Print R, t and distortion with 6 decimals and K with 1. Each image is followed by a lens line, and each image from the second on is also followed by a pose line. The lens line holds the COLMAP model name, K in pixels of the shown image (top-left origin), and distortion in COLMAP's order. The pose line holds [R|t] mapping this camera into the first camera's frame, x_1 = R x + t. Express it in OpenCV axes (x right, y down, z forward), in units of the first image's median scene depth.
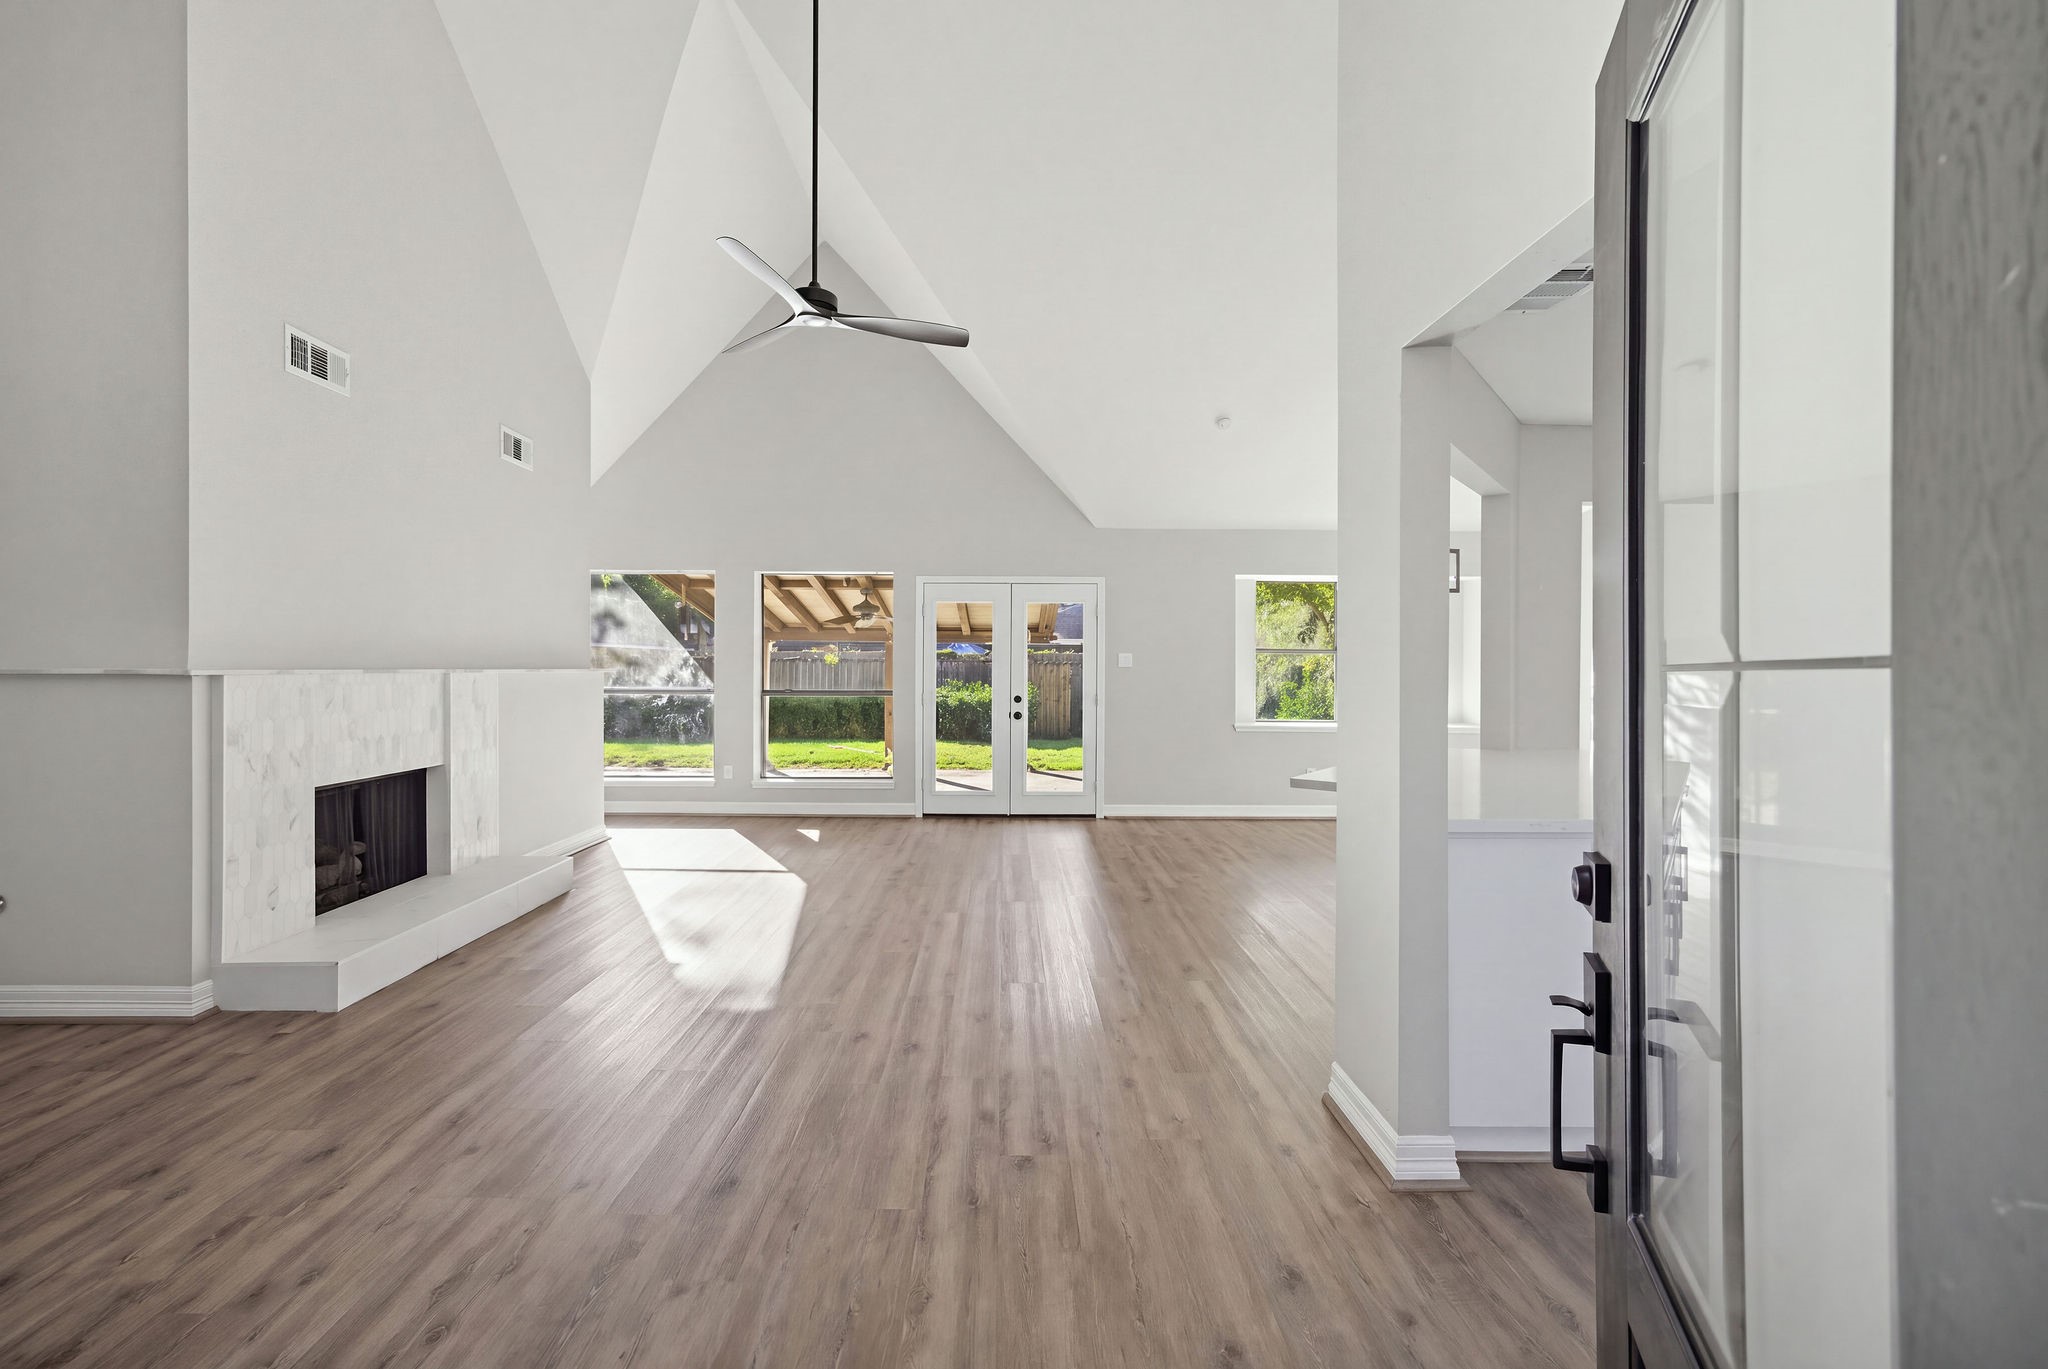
lens RADIAL K [[850.6, 0, 1013.9], [0, 850.6, 675.2], [0, 0, 1]] dist [0.000827, 0.000026]
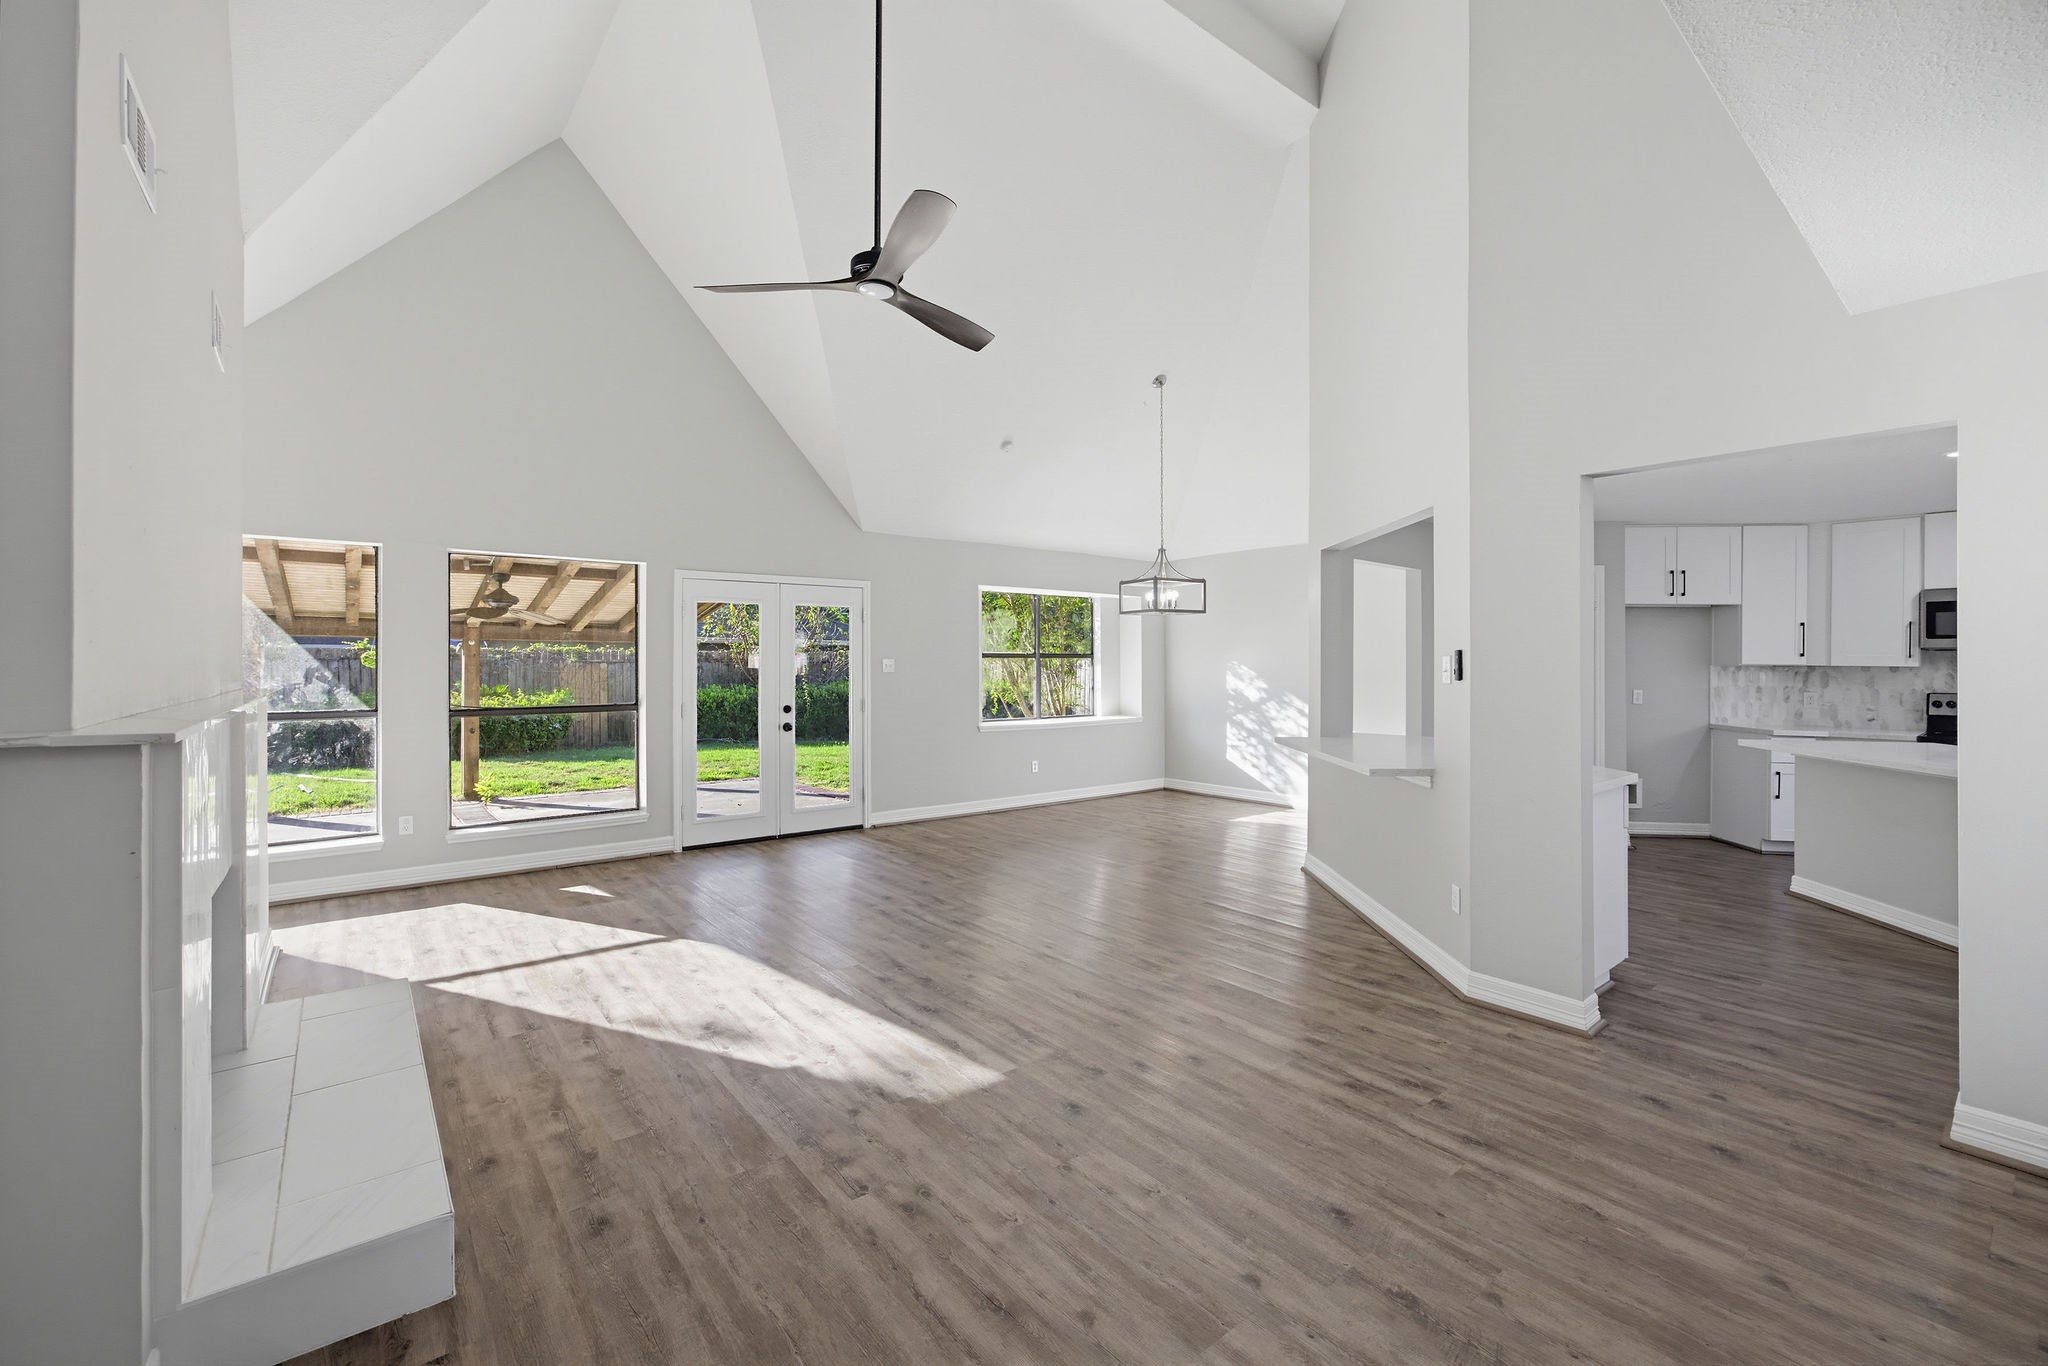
lens RADIAL K [[844.8, 0, 1013.9], [0, 844.8, 661.1], [0, 0, 1]] dist [-0.038688, 0.015059]
pose [[0.801131, -0.005018, 0.598467, -0.344431], [0.011287, 0.999914, -0.006725, -0.015099], [-0.598382, 0.012143, 0.801119, 0.122623]]
